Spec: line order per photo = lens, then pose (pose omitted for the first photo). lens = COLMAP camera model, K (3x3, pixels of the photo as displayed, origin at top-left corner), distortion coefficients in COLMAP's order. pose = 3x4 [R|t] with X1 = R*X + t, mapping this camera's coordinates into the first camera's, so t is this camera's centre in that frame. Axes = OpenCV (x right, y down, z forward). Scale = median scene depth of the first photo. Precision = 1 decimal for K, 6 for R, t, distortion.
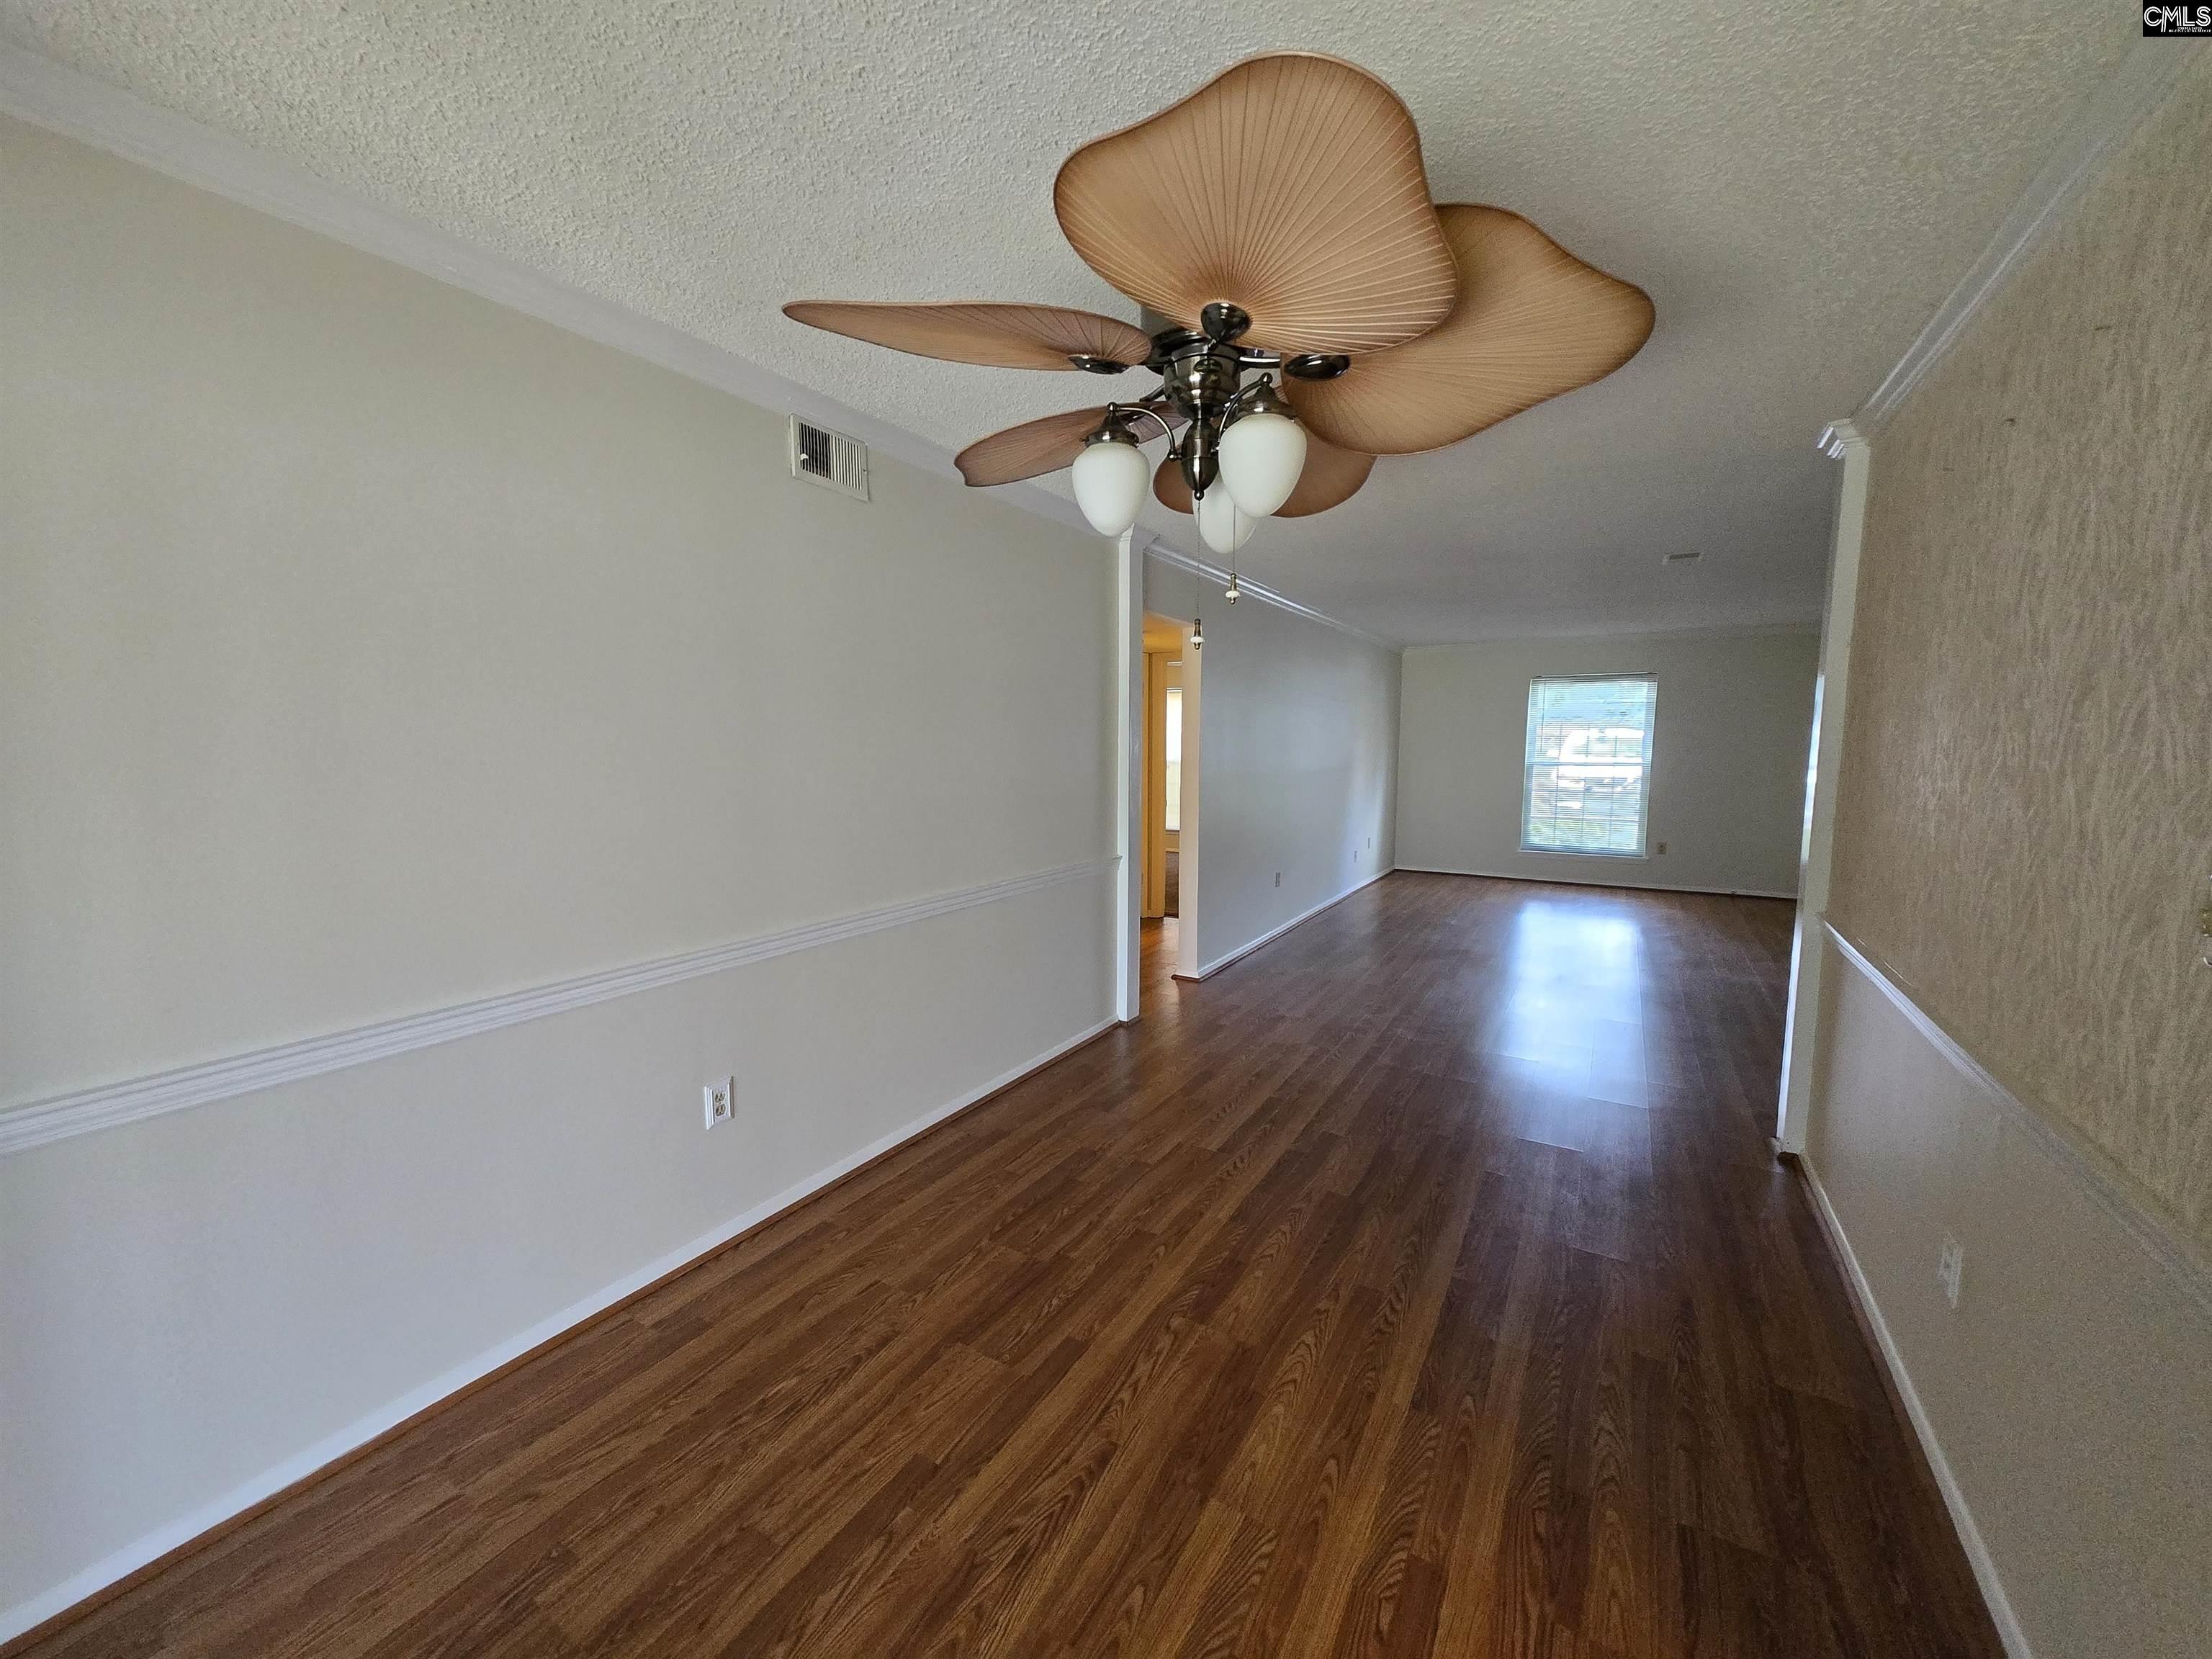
lens RADIAL K [[864.3, 0, 1094.5], [0, 864.3, 826.9], [0, 0, 1]] dist [-0.003576, -0.000352]
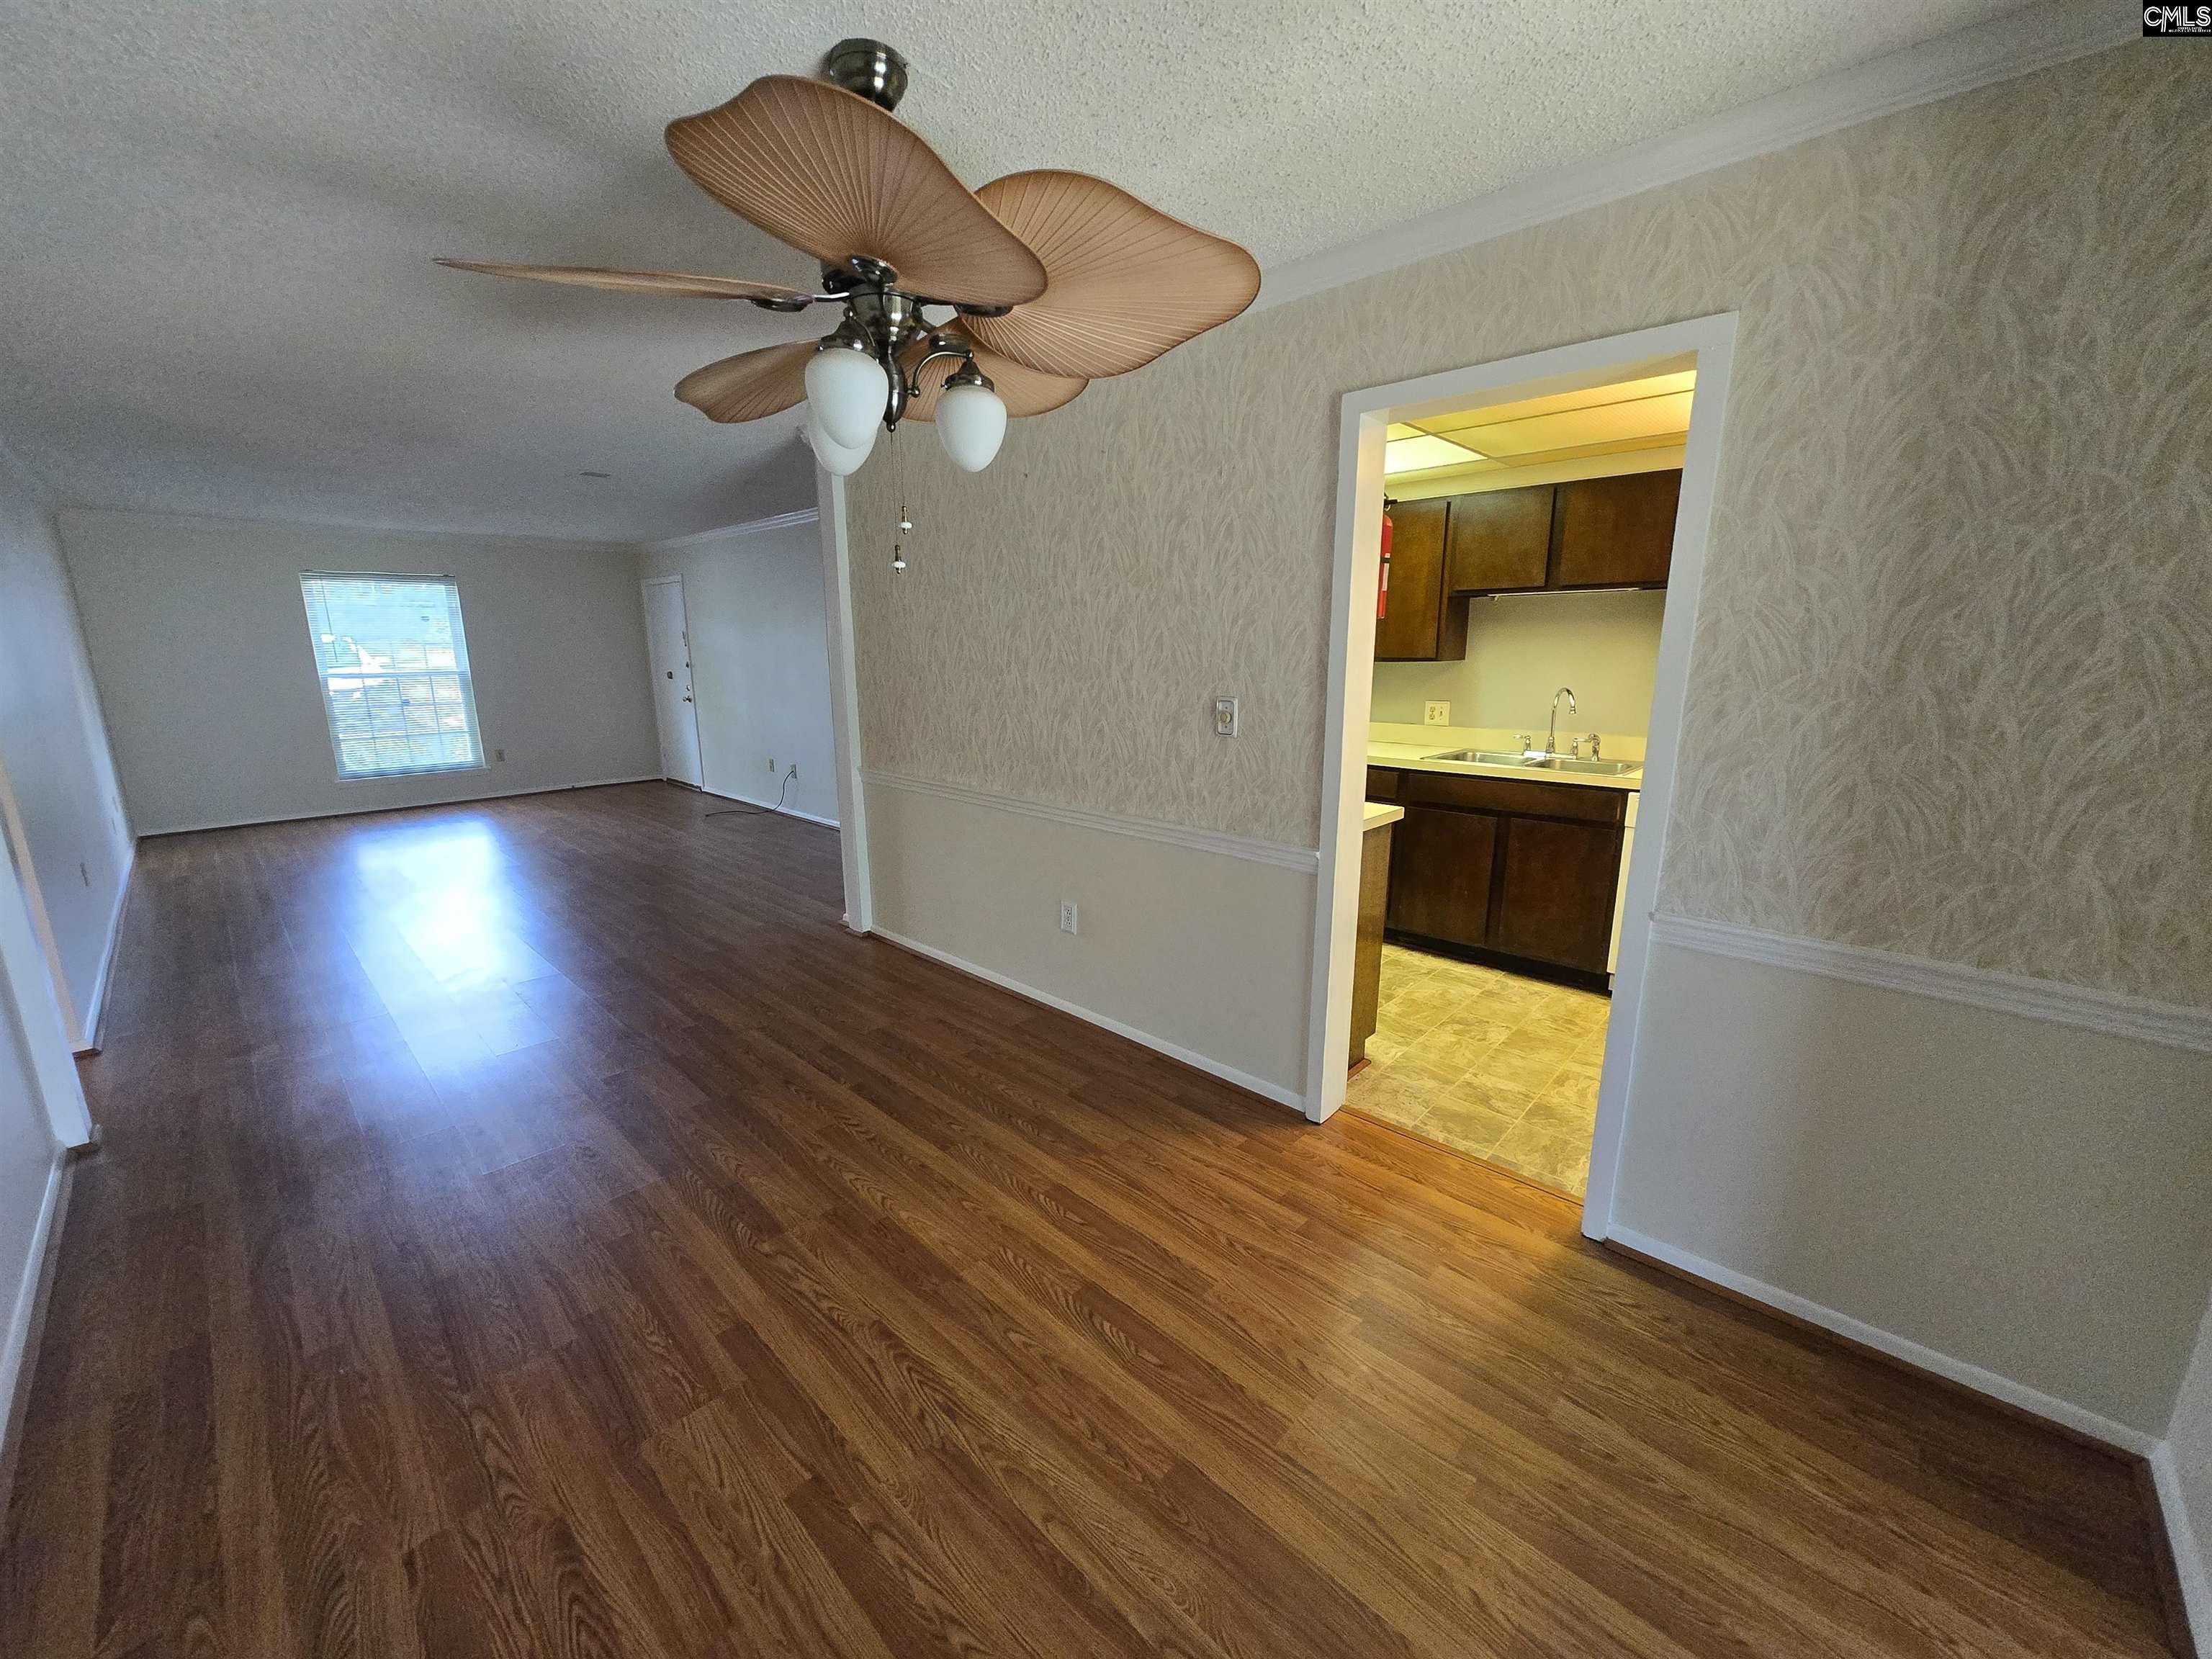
lens RADIAL K [[864.3, 0, 1099.4], [0, 864.3, 830.1], [0, 0, 1]] dist [-0.003576, -0.000352]
pose [[0.199731, -0.210572, 0.956957, -0.834980], [0.101212, 0.975845, 0.193604, -0.064719], [-0.974610, 0.058187, 0.216219, 0.468120]]
